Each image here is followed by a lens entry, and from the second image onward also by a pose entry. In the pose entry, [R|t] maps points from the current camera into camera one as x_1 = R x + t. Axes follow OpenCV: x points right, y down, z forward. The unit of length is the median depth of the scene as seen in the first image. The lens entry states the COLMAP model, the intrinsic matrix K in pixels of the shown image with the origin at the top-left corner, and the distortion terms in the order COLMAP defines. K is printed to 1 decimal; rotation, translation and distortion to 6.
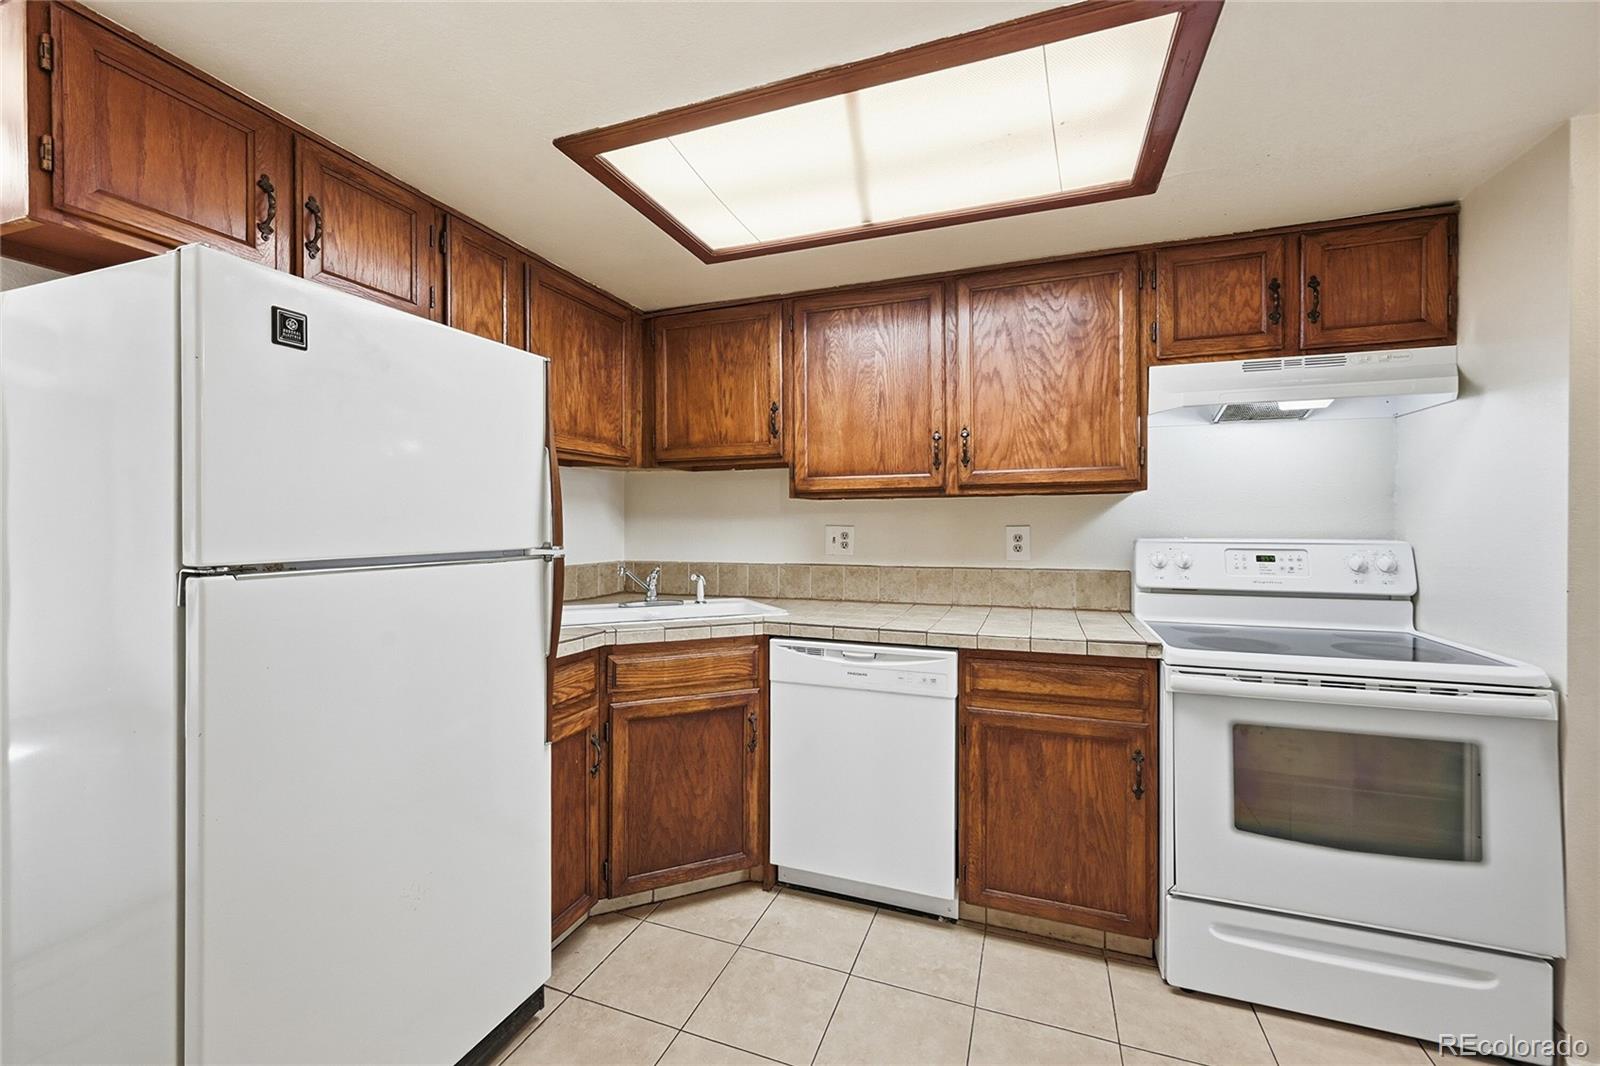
lens RADIAL K [[638.6, 0, 807.7], [0, 638.6, 526.9], [0, 0, 1]] dist [-0.002143, 0.000795]
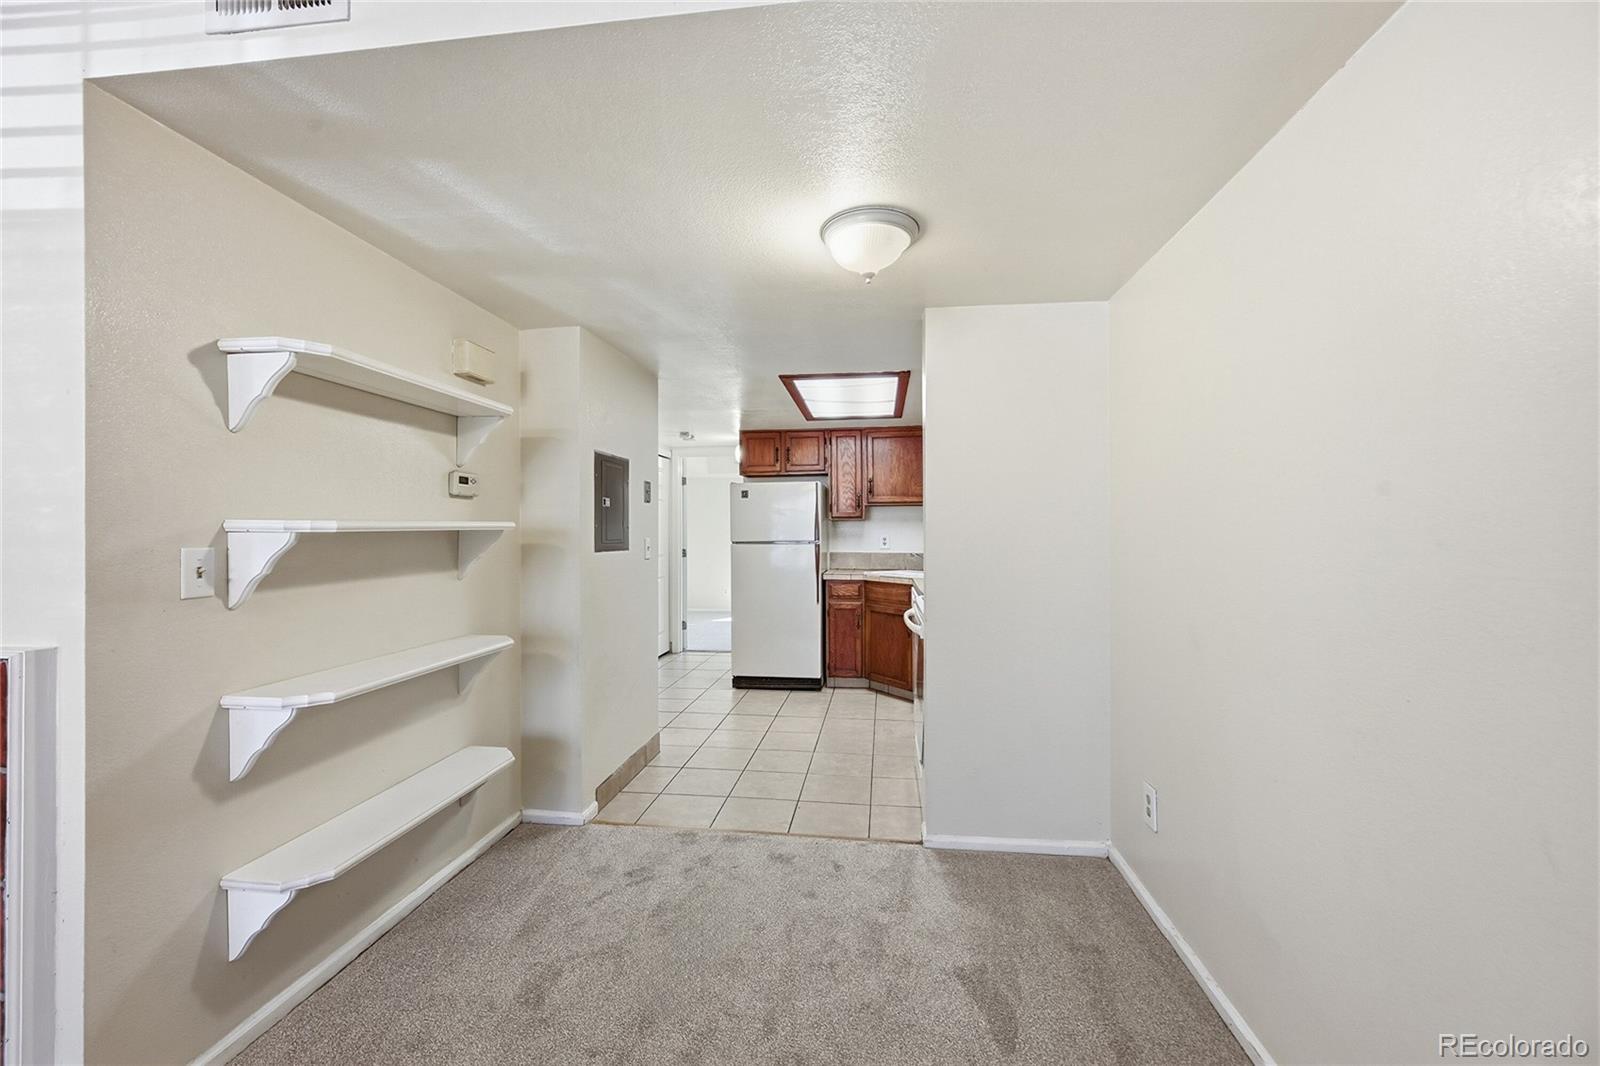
lens RADIAL K [[638.6, 0, 800.8], [0, 638.6, 535.0], [0, 0, 1]] dist [-0.002143, 0.000795]
pose [[0.225514, 0.004615, -0.974229, 2.002575], [-0.001659, 0.999989, 0.004353, -0.008087], [0.974239, 0.000635, 0.225519, 0.149327]]
